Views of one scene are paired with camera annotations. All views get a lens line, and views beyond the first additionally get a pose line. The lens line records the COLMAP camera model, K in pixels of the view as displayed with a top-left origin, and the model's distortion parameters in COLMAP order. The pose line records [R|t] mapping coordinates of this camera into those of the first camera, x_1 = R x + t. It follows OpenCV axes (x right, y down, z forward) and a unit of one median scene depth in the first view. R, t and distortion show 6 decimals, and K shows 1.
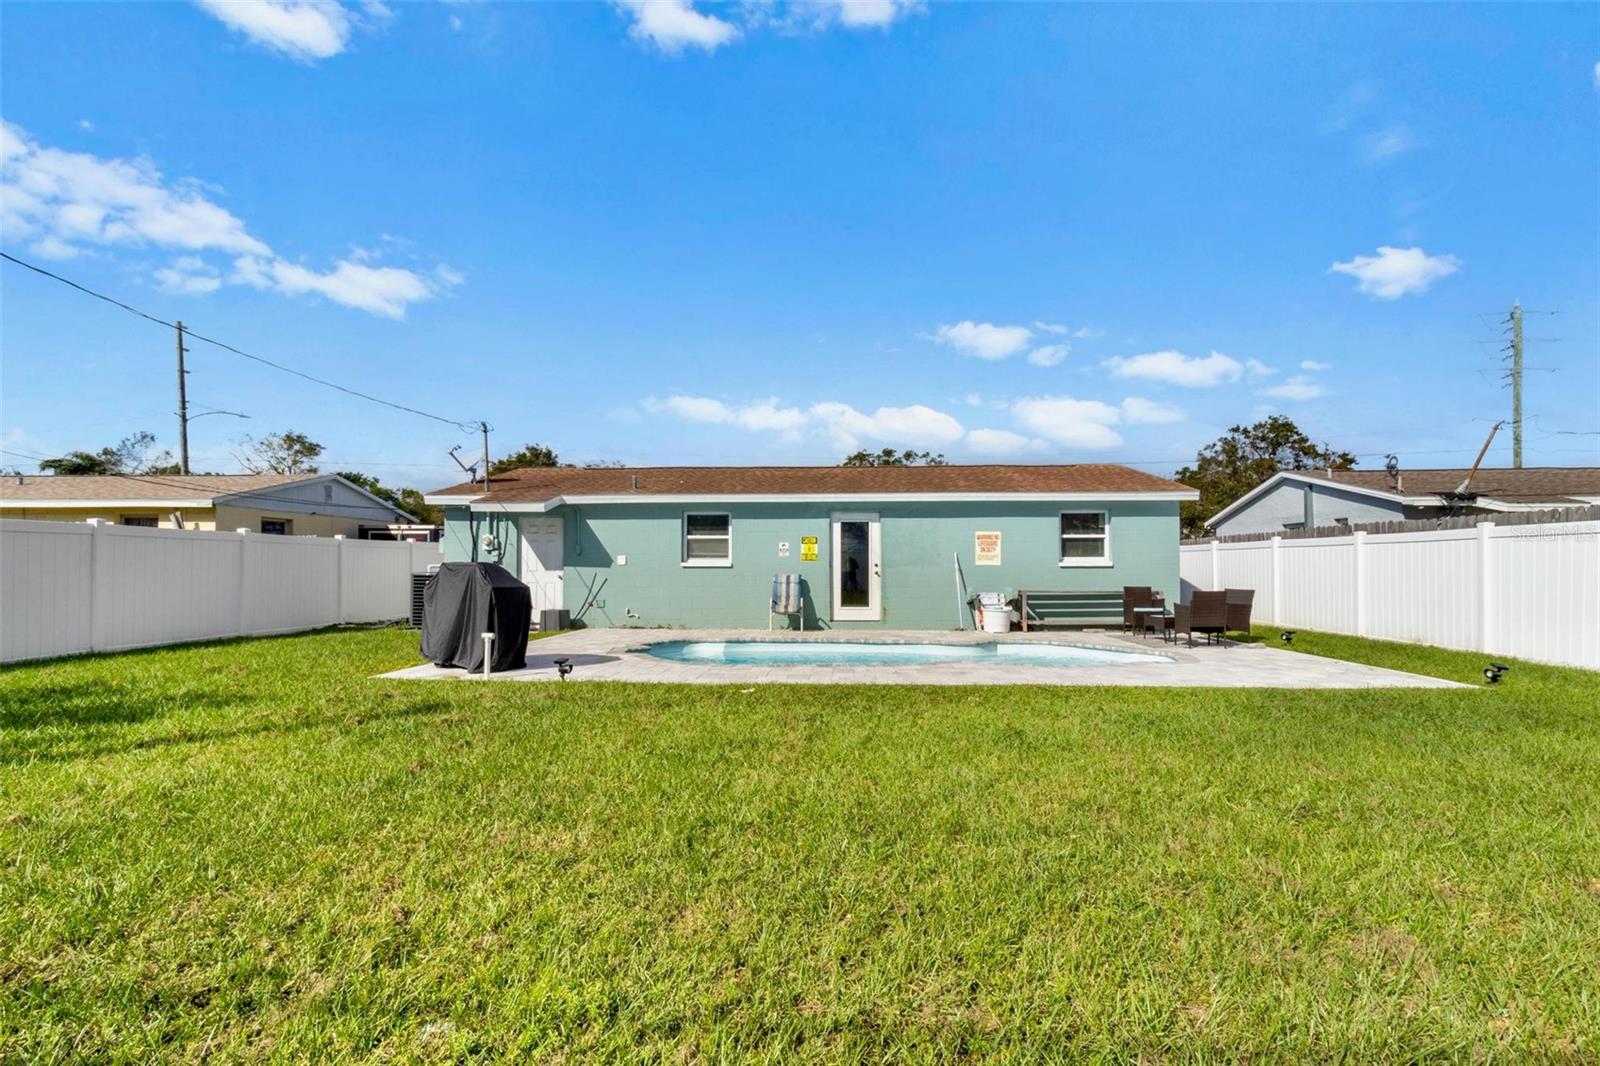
lens RADIAL K [[748.3, 0, 805.5], [0, 748.3, 552.9], [0, 0, 1]] dist [0.000717, 0.000906]
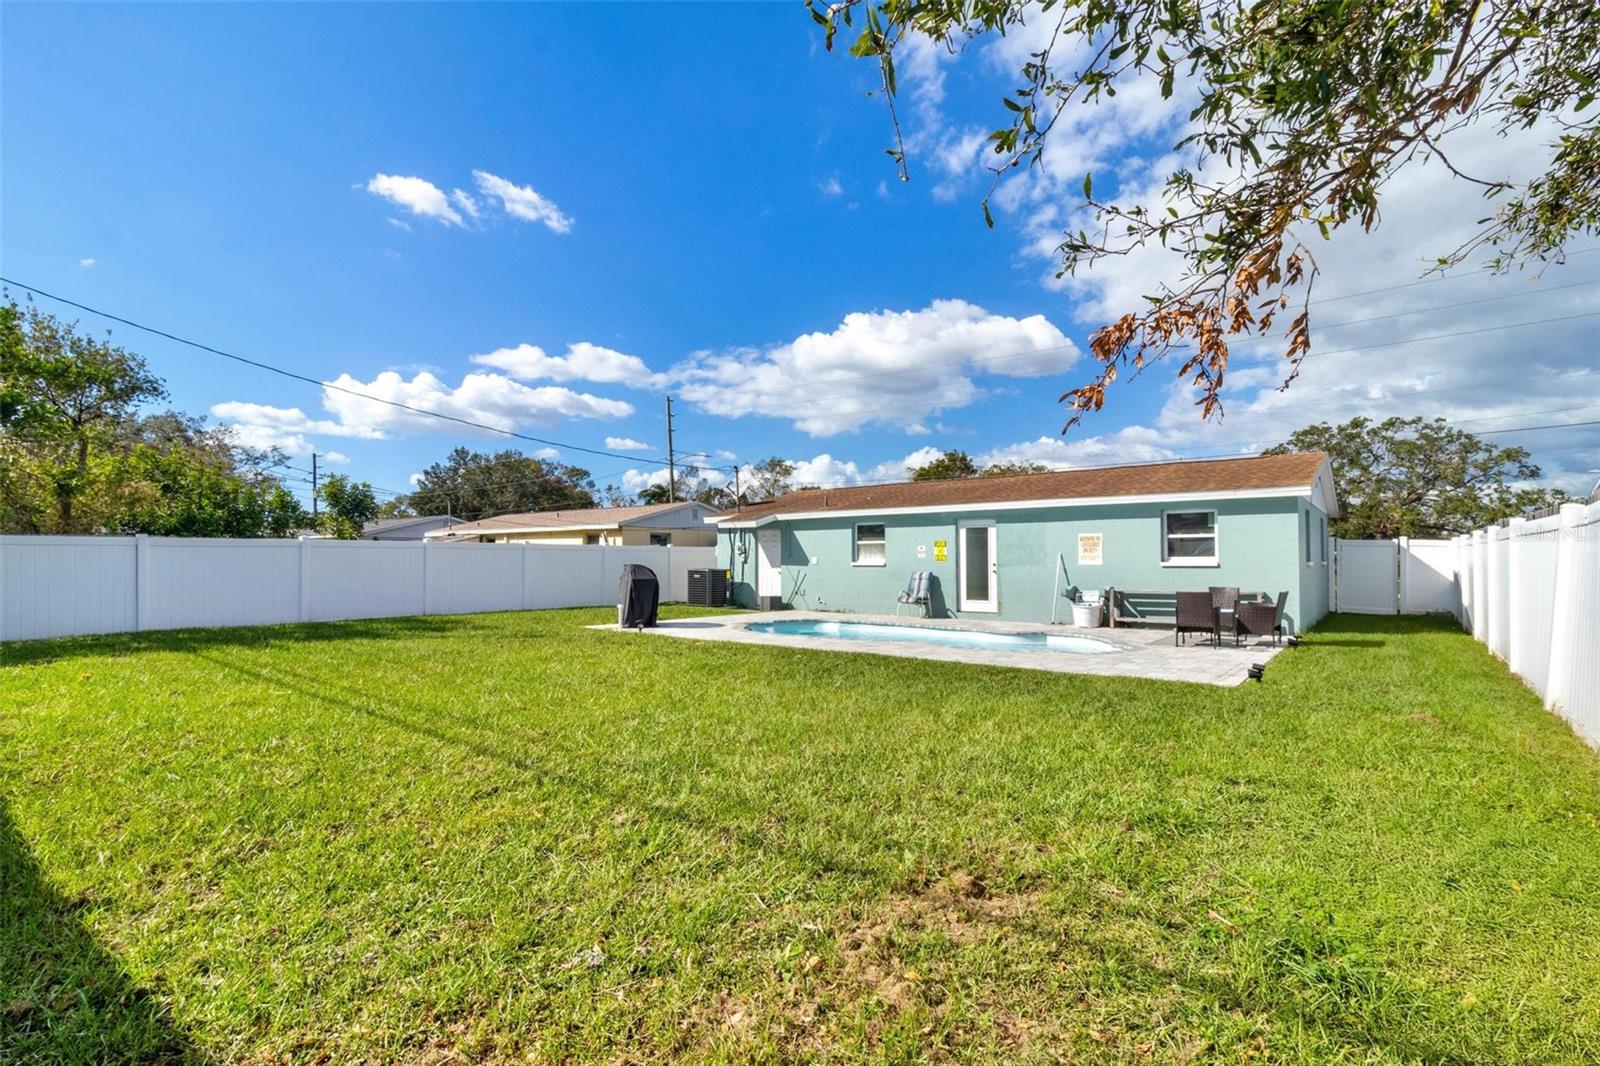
lens RADIAL K [[748.3, 0, 805.5], [0, 748.3, 552.9], [0, 0, 1]] dist [0.000717, 0.000906]
pose [[0.816343, -0.006785, -0.577527, 0.523605], [0.010969, 0.999933, 0.003758, -0.009263], [0.577463, -0.009403, 0.816363, -0.110377]]
